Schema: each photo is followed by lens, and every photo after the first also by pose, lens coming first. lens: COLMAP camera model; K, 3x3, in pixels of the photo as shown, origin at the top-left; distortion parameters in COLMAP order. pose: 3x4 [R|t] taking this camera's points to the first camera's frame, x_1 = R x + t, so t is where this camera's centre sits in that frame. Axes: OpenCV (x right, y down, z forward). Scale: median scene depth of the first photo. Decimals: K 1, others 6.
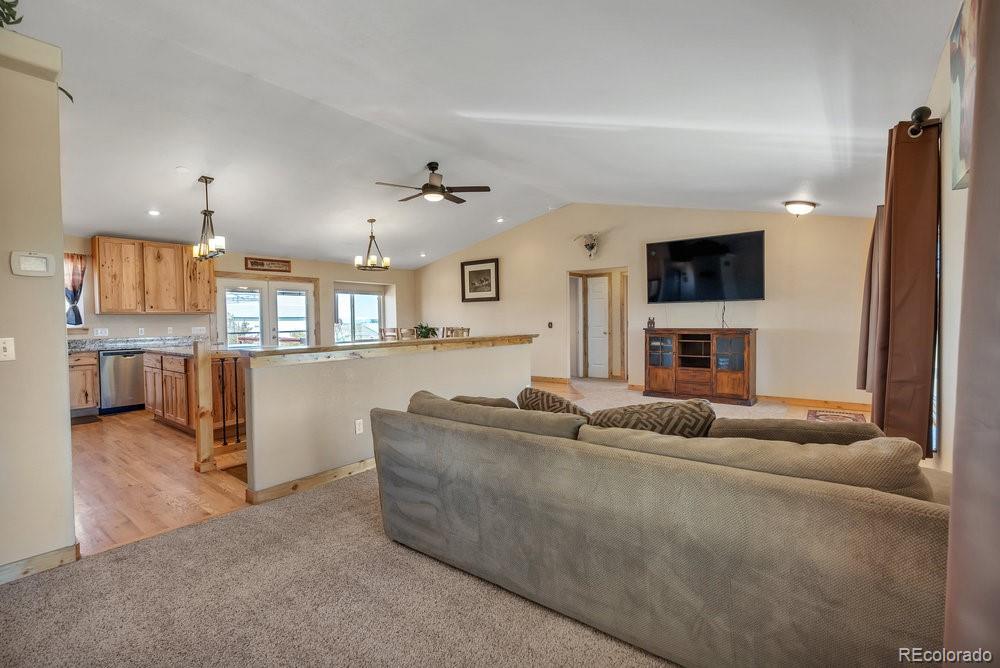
lens RADIAL K [[449.1, 0, 500.0], [0, 449.1, 334.0], [0, 0, 1]] dist [-0.001553, 0.000115]
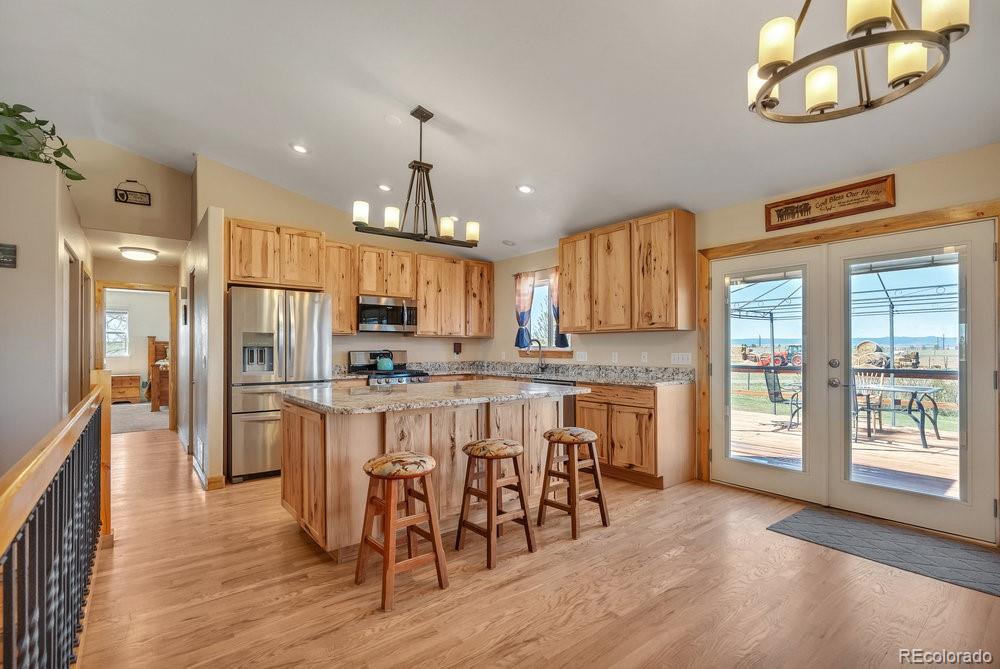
lens RADIAL K [[458.8, 0, 497.7], [0, 458.8, 347.9], [0, 0, 1]] dist [-0.001336, 0.000169]
pose [[-0.227749, 0.011563, -0.973651, -0.048829], [-0.026027, 0.999500, 0.017958, -0.028811], [0.973372, 0.029431, -0.227334, 0.989729]]
